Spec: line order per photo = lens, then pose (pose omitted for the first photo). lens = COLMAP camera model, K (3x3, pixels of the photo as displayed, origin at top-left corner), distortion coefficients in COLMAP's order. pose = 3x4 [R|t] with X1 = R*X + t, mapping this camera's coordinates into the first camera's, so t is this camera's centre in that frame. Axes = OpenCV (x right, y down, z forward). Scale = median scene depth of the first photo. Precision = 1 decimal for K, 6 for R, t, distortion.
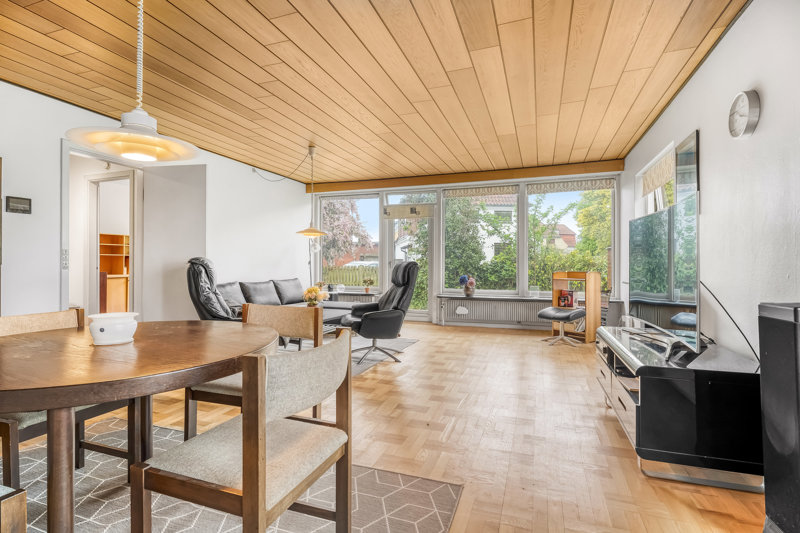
lens RADIAL K [[385.1, 0, 400.0], [0, 385.1, 266.5], [0, 0, 1]] dist [-0.002020, 0.000094]
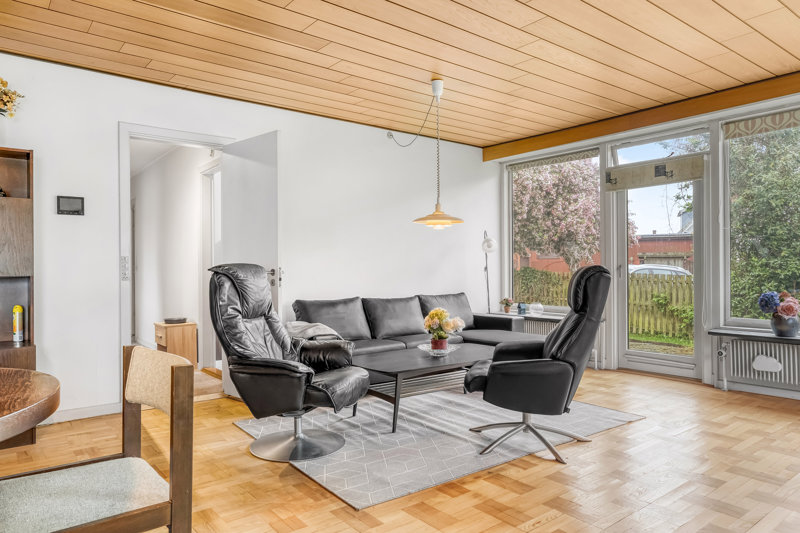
lens RADIAL K [[526.0, 0, 397.0], [0, 526.0, 272.3], [0, 0, 1]] dist [-0.001491, 0.000725]
pose [[0.849334, -0.005182, -0.527831, 0.117591], [0.004608, 0.999986, -0.002403, -0.002487], [0.527836, -0.000392, 0.849346, 0.191534]]
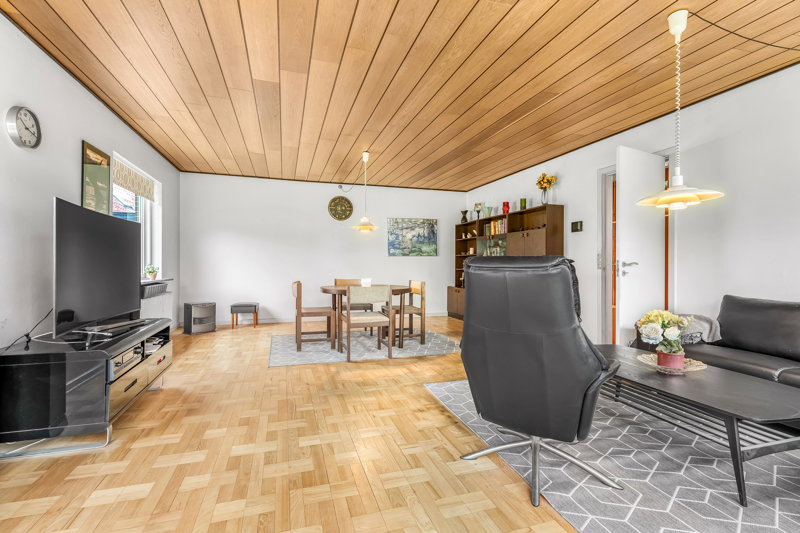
lens RADIAL K [[361.2, 0, 400.0], [0, 361.2, 266.5], [0, 0, 1]] dist [0.001152, 0.000396]
pose [[-0.789773, -0.001766, -0.613396, 0.225450], [-0.009887, 0.999903, 0.009851, -0.003338], [0.613319, 0.013845, -0.789714, 0.839158]]
